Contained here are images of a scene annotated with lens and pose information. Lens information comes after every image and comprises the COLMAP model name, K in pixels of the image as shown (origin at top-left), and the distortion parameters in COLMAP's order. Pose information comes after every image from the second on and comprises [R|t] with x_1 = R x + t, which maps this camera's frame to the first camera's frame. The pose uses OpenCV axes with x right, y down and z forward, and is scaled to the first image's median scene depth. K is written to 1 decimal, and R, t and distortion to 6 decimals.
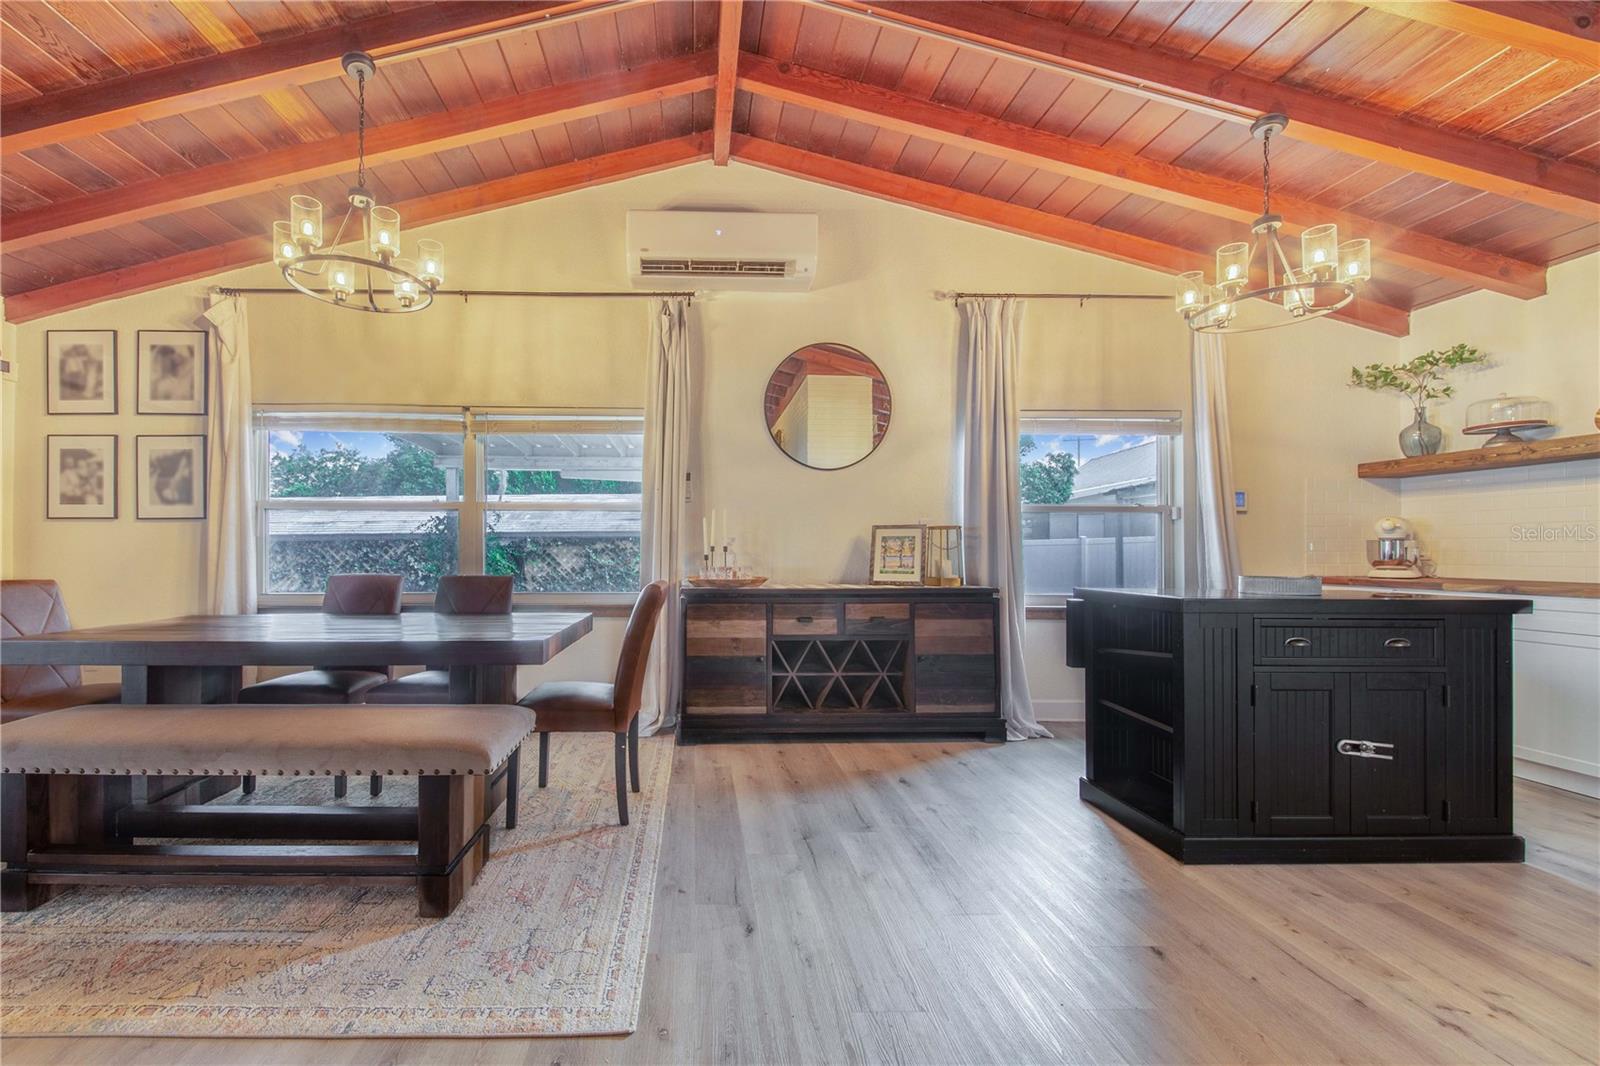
lens RADIAL K [[642.4, 0, 687.5], [0, 642.4, 576.4], [0, 0, 1]] dist [-0.002667, -0.003871]
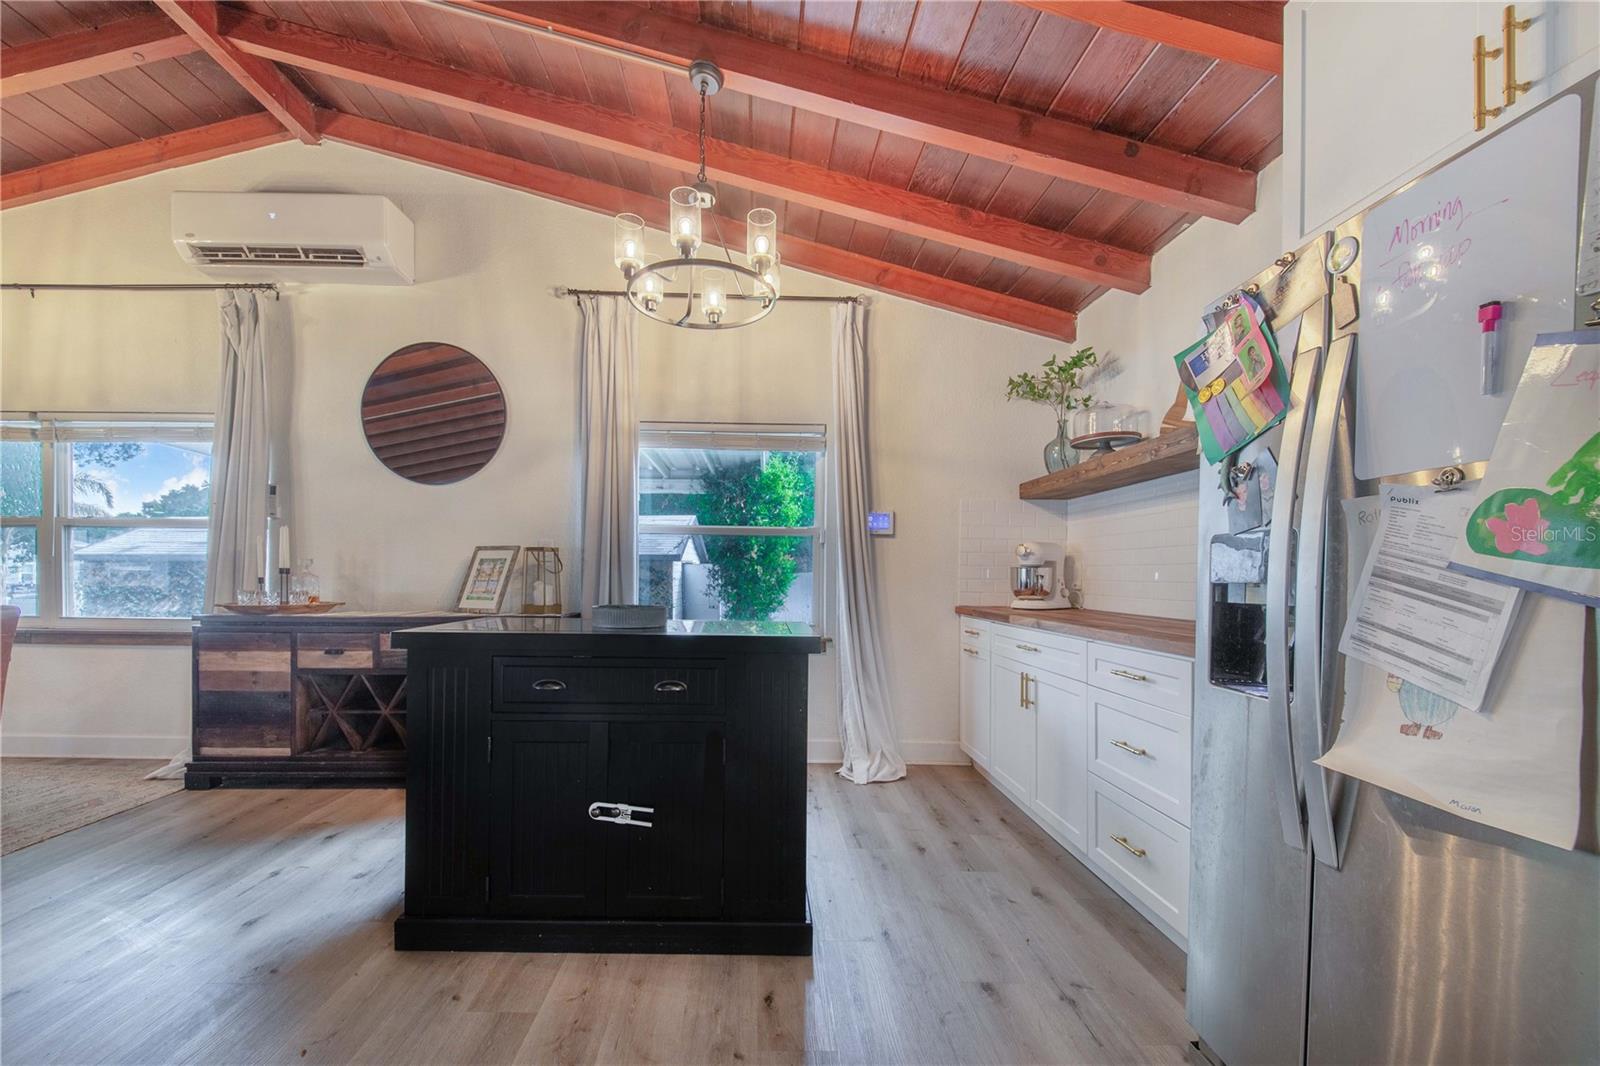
lens RADIAL K [[642.4, 0, 762.8], [0, 642.4, 611.8], [0, 0, 1]] dist [-0.002667, -0.003871]
pose [[0.999869, 0.007143, 0.014519, 0.709773], [-0.007309, 0.999908, 0.011433, -0.001550], [-0.014436, -0.011538, 0.999829, 0.094786]]
